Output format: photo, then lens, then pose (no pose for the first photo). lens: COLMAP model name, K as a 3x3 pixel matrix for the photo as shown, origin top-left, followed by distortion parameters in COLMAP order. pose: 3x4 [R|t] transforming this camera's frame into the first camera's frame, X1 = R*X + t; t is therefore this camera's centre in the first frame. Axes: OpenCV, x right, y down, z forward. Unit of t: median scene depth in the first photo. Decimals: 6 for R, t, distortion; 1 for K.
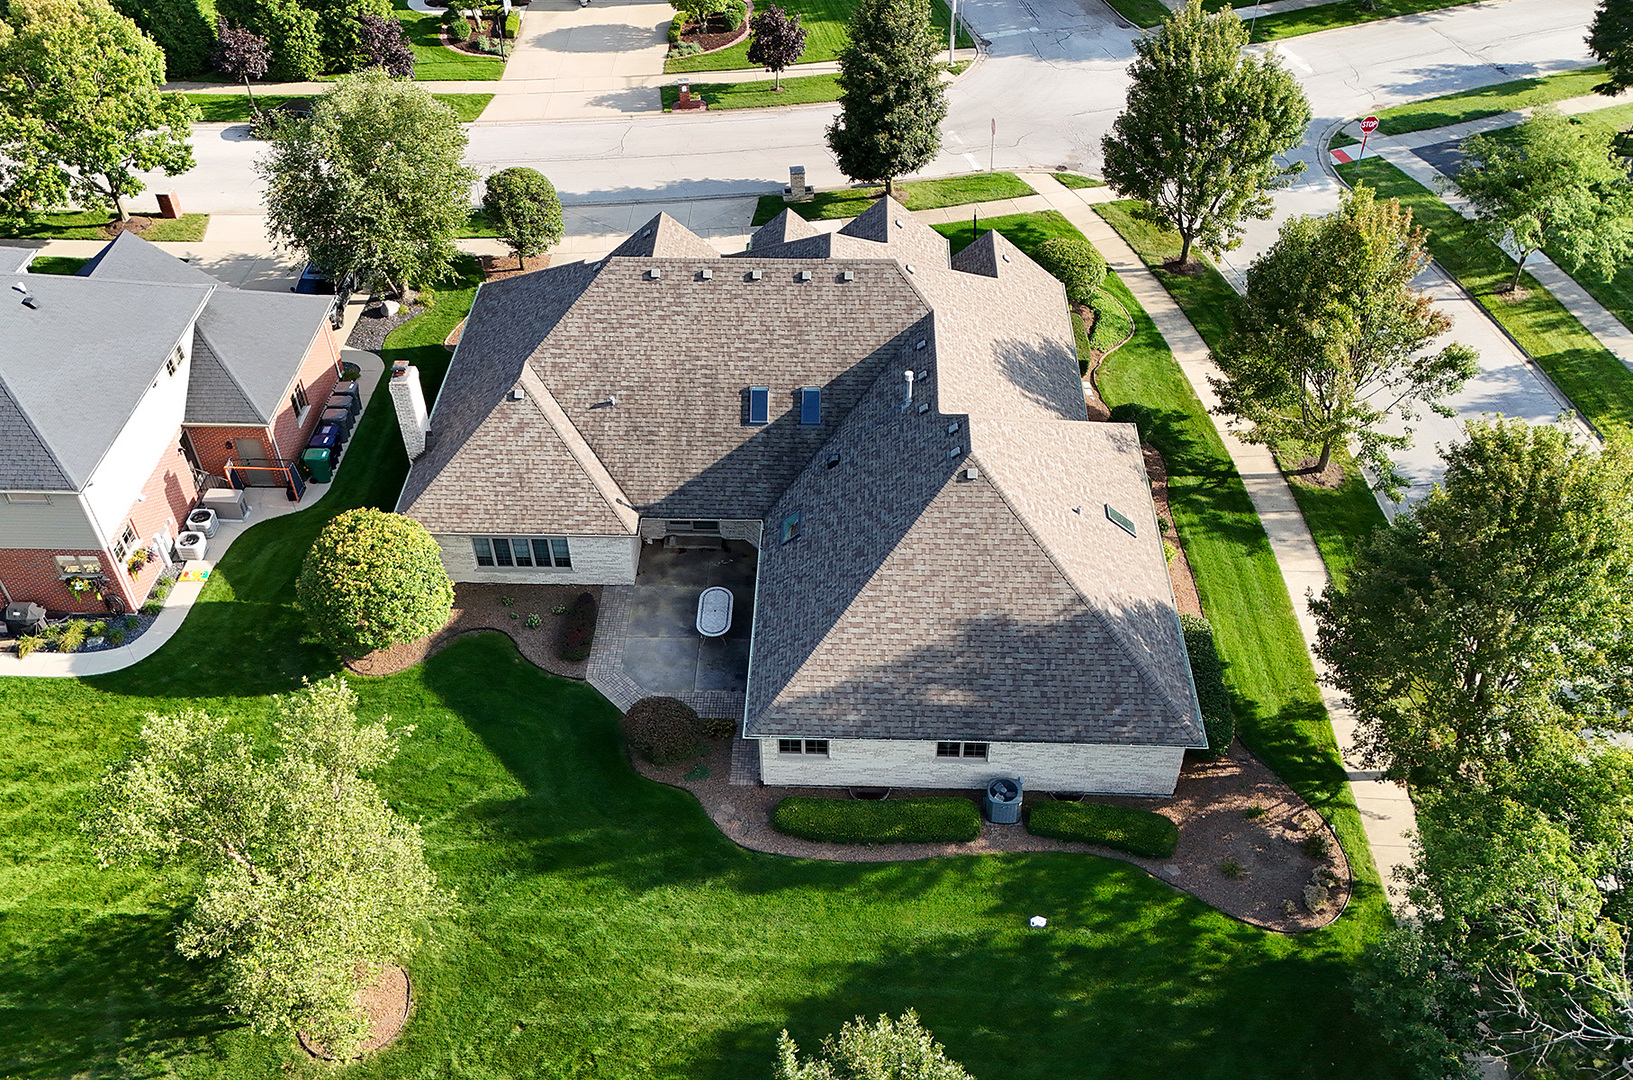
lens RADIAL K [[1266.5, 0, 816.5], [0, 1266.5, 540.0], [0, 0, 1]] dist [0.030524, -0.006331]
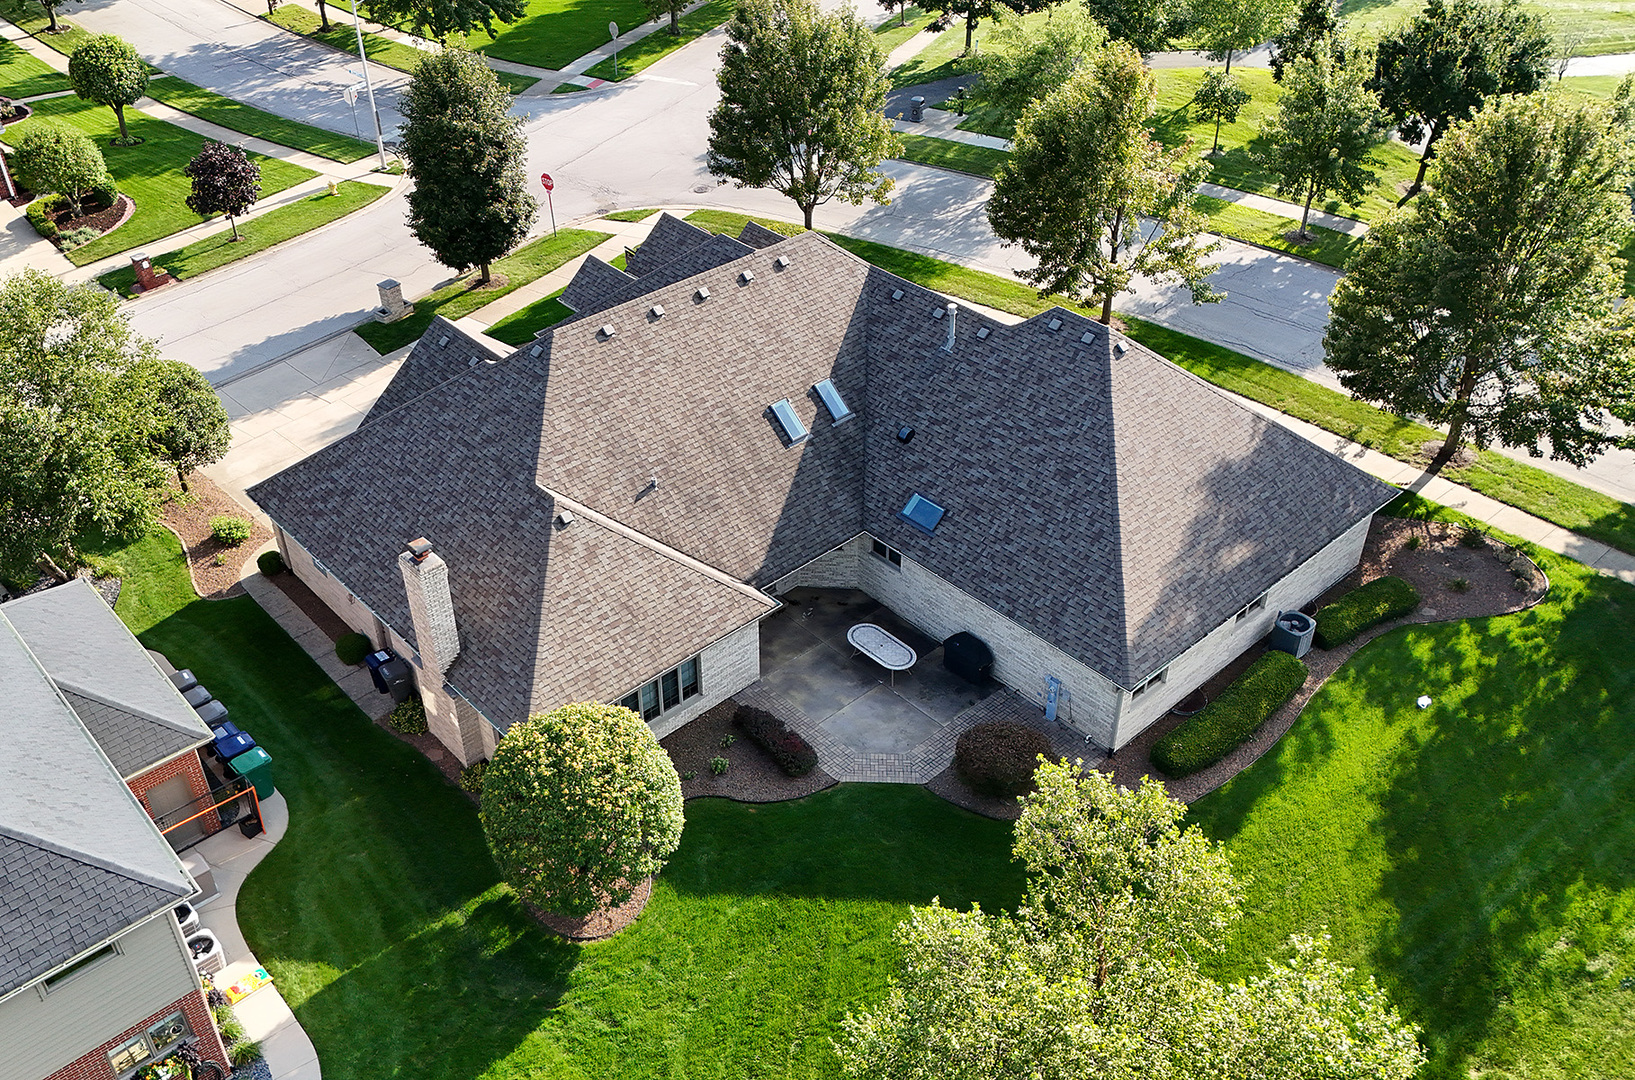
lens RADIAL K [[1268.1, 0, 817.5], [0, 1268.1, 540.0], [0, 0, 1]] dist [0.030524, -0.006331]
pose [[0.750071, -0.424284, 0.507323, -0.496506], [0.471690, 0.880887, 0.039314, -0.058498], [-0.463575, 0.209811, 0.860859, 0.258194]]
